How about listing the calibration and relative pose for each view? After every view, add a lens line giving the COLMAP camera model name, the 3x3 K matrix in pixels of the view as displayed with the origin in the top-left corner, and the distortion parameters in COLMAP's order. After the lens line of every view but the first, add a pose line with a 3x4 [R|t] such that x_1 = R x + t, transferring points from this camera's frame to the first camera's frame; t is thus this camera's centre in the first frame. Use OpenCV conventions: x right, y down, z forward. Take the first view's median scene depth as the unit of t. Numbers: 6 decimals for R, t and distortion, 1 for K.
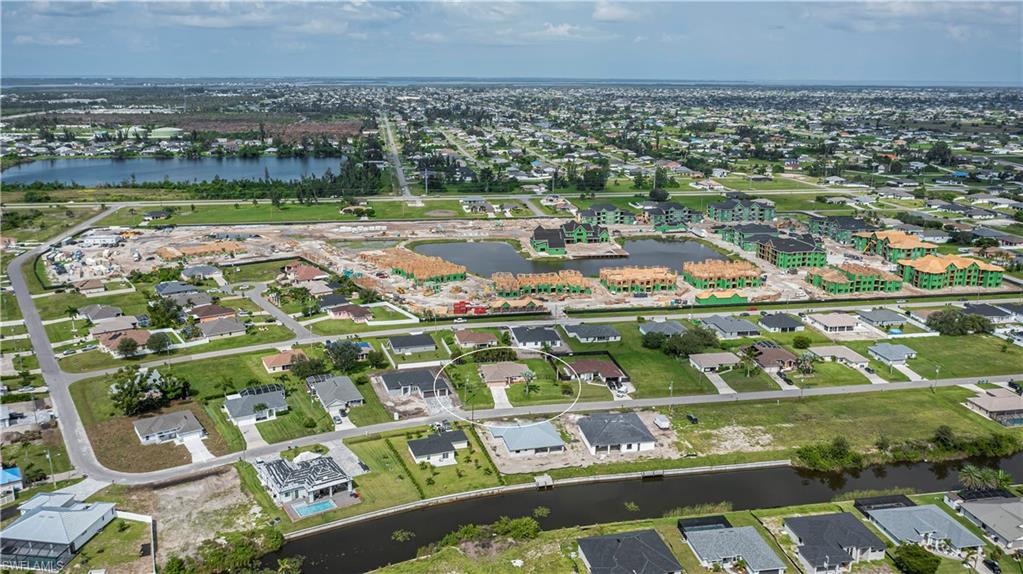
lens RADIAL K [[810.5, 0, 511.5], [0, 810.5, 287.0], [0, 0, 1]] dist [-0.012034, -0.005647]
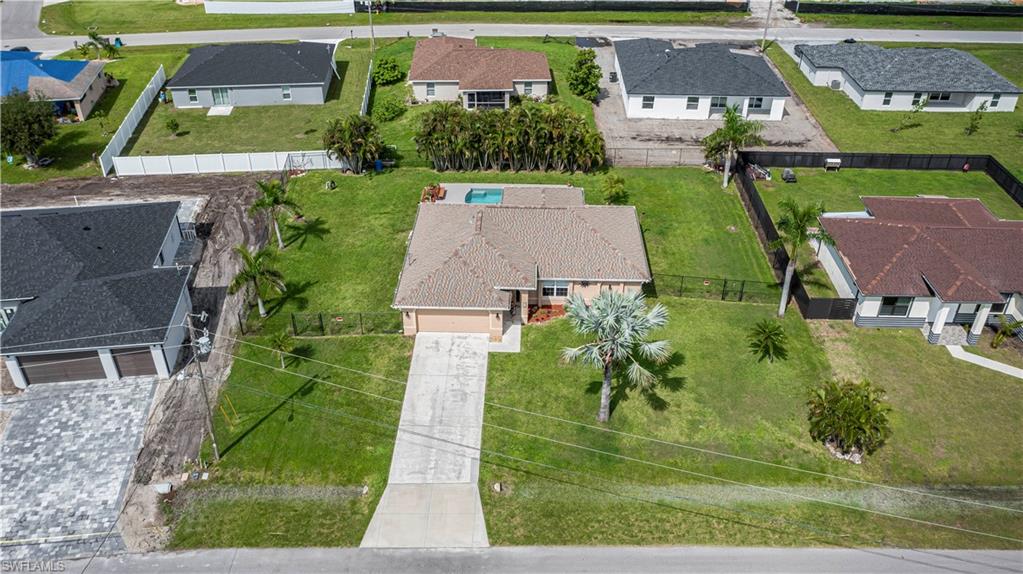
lens RADIAL K [[810.5, 0, 511.5], [0, 810.5, 287.0], [0, 0, 1]] dist [-0.012034, -0.005647]
pose [[0.980976, 0.105736, -0.162809, 0.021863], [-0.048577, 0.945673, 0.321470, 0.044563], [0.187955, -0.307446, 0.932818, 0.727810]]
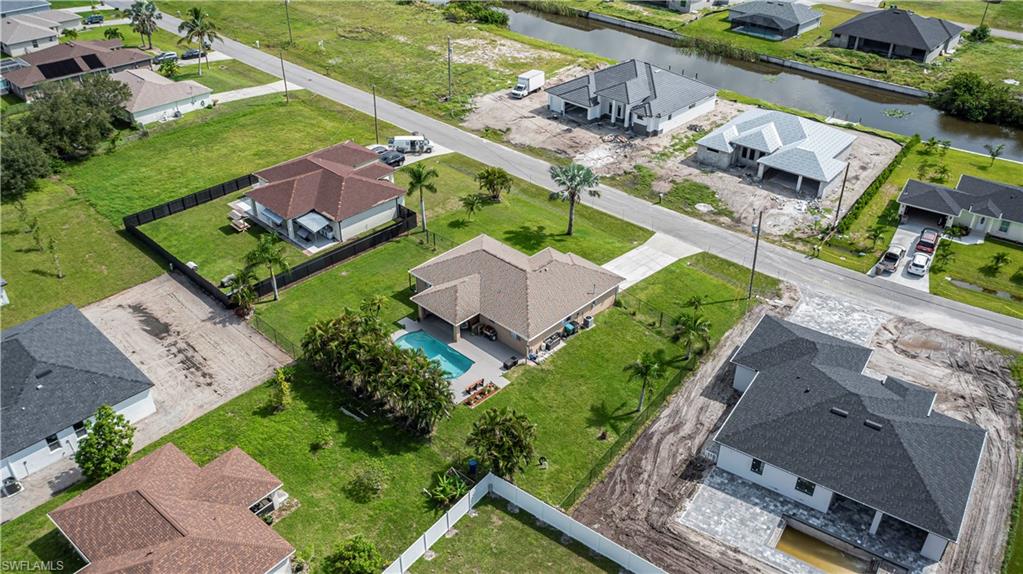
lens RADIAL K [[810.5, 0, 511.5], [0, 810.5, 287.0], [0, 0, 1]] dist [-0.012034, -0.005647]
pose [[-0.596474, -0.446607, 0.666904, -0.173035], [0.196634, 0.724266, 0.660889, -0.070152], [-0.778173, 0.525339, -0.344188, 0.985226]]
